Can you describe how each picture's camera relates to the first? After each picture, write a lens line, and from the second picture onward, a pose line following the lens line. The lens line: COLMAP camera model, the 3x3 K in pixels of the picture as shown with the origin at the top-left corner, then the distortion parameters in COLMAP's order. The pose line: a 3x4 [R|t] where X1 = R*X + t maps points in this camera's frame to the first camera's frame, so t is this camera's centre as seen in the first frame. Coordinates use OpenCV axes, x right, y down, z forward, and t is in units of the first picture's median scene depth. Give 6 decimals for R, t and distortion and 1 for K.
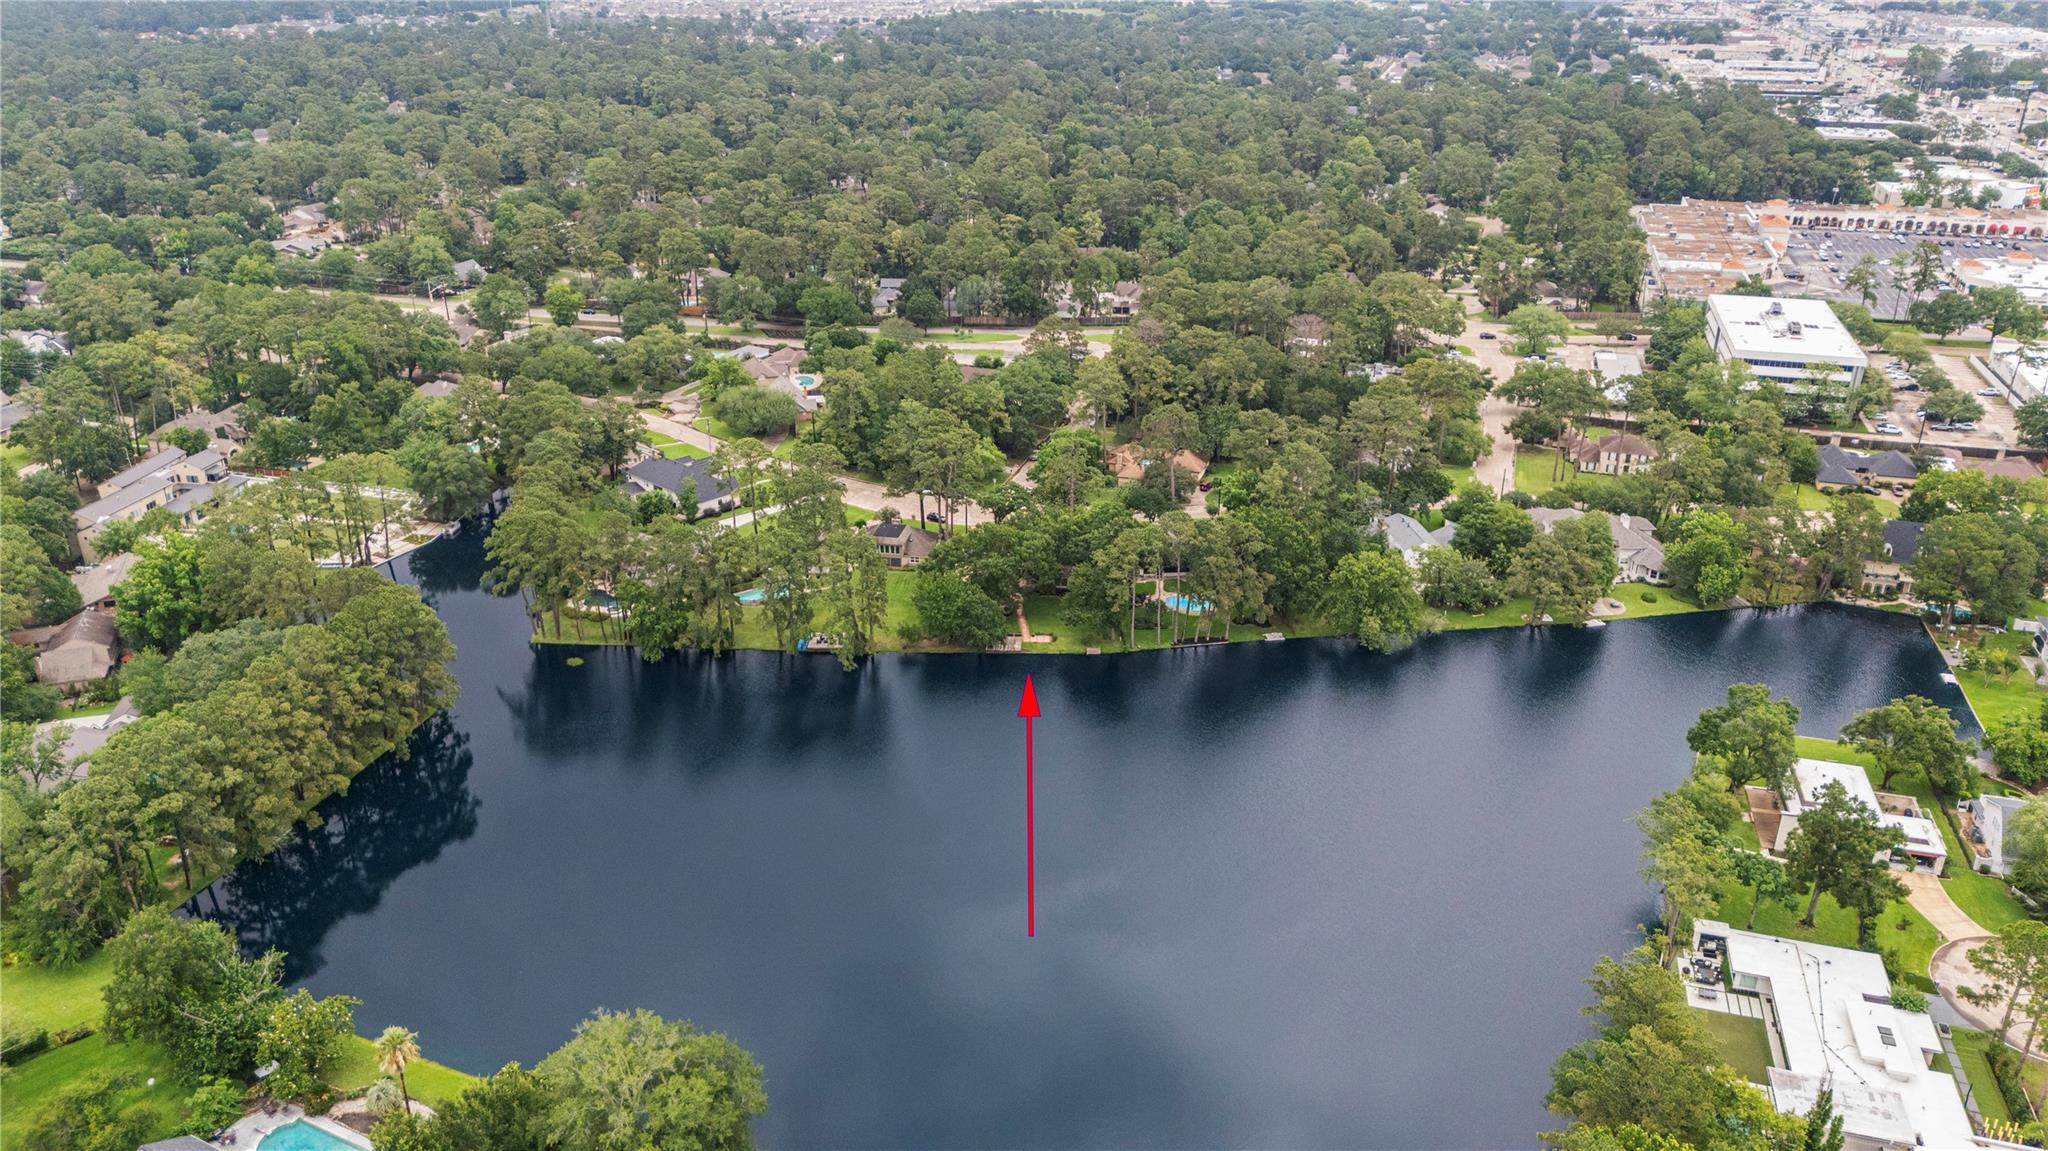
lens RADIAL K [[1450.4, 0, 1033.2], [0, 1450.4, 577.6], [0, 0, 1]] dist [0.028463, -0.000821]
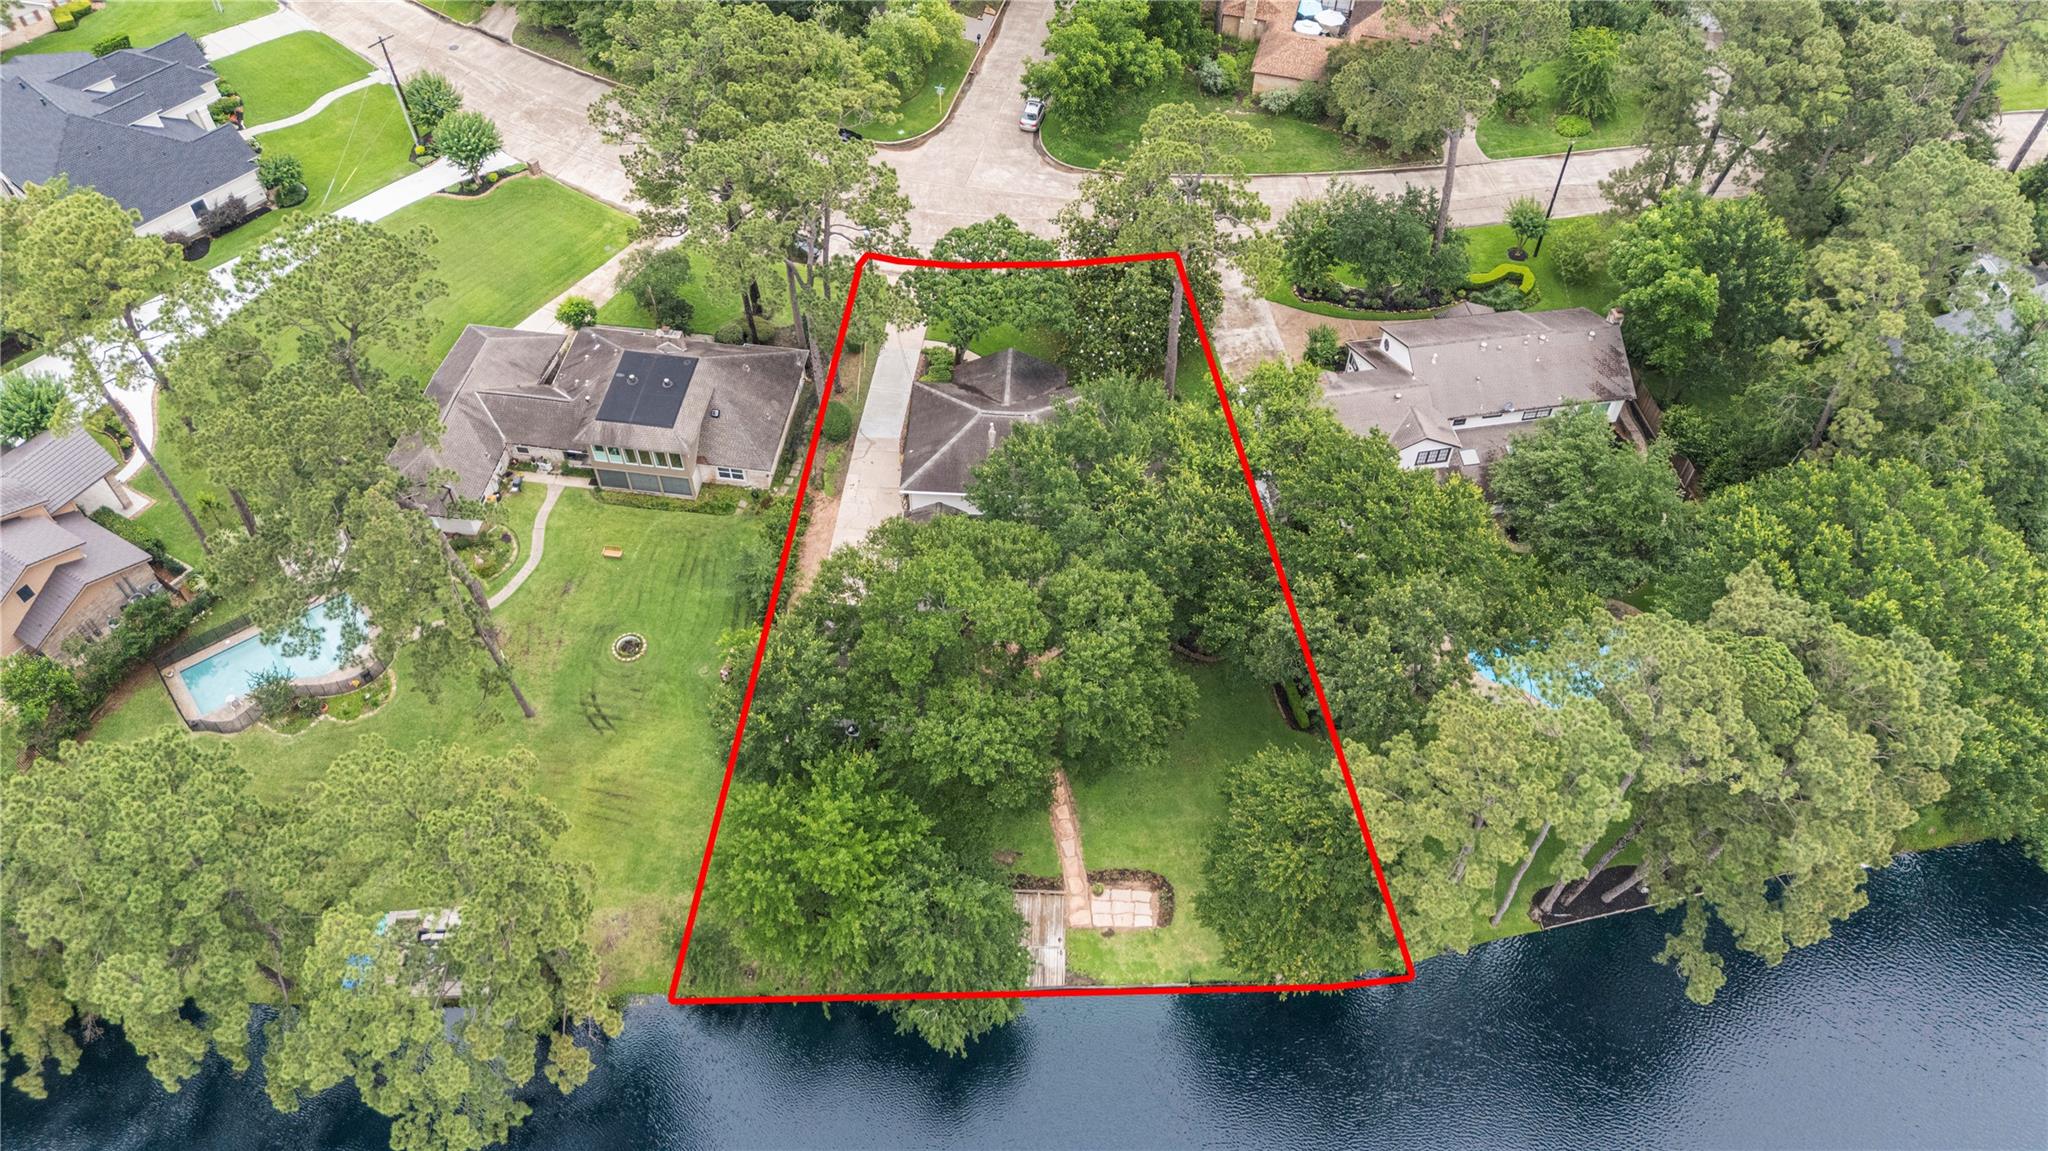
lens RADIAL K [[1450.4, 0, 1033.2], [0, 1450.4, 577.6], [0, 0, 1]] dist [0.028463, -0.000821]
pose [[0.997743, -0.053446, 0.040641, -0.021940], [0.025888, 0.864707, 0.501610, -0.170636], [-0.061952, -0.499426, 0.864139, 0.671021]]
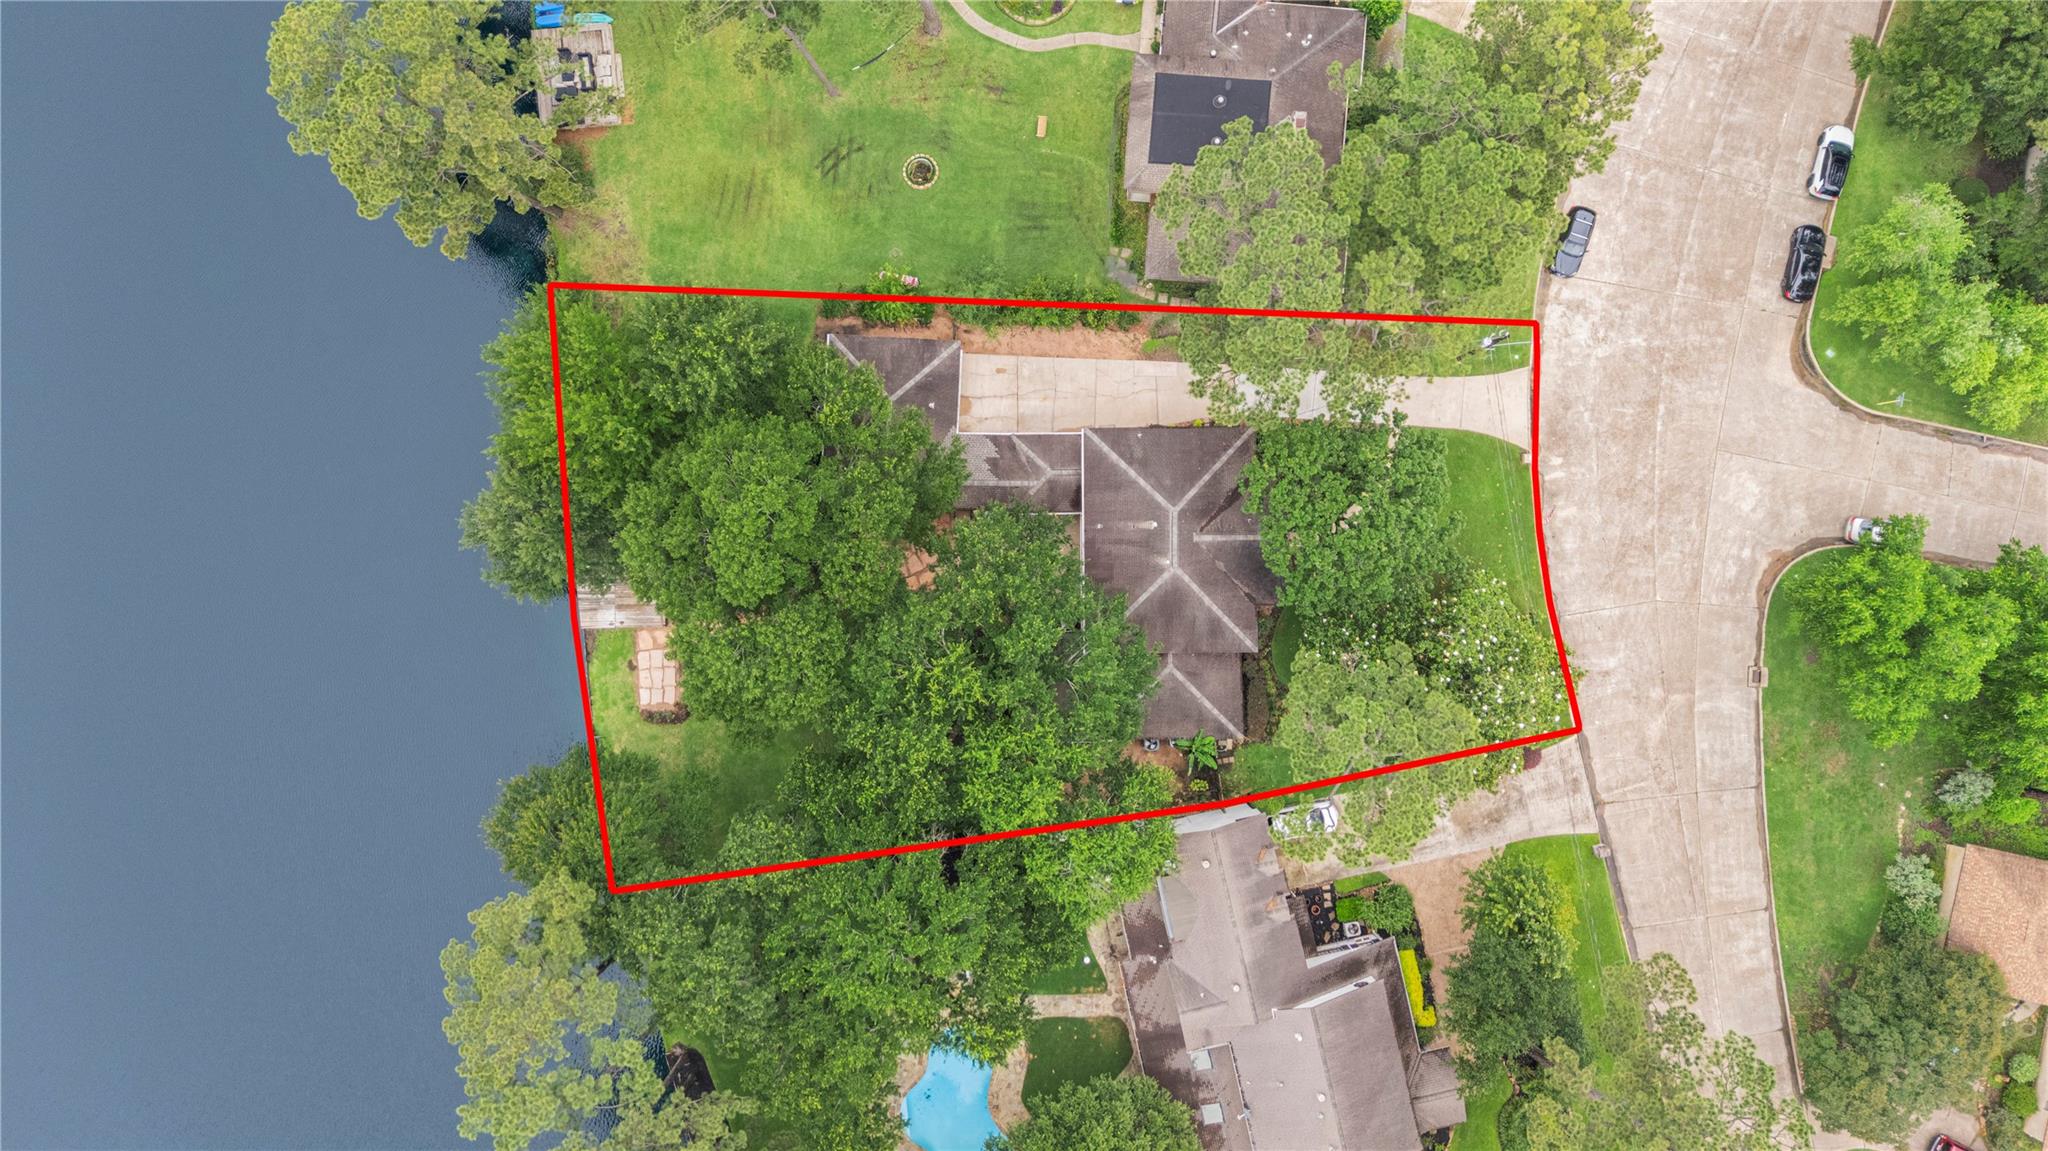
lens RADIAL K [[1450.4, 0, 1033.2], [0, 1450.4, 577.6], [0, 0, 1]] dist [0.028463, -0.000821]
pose [[0.118571, 0.992939, -0.003731, -0.006680], [-0.385126, 0.049452, 0.921538, -0.299219], [0.915215, -0.107831, 0.388270, 0.844050]]
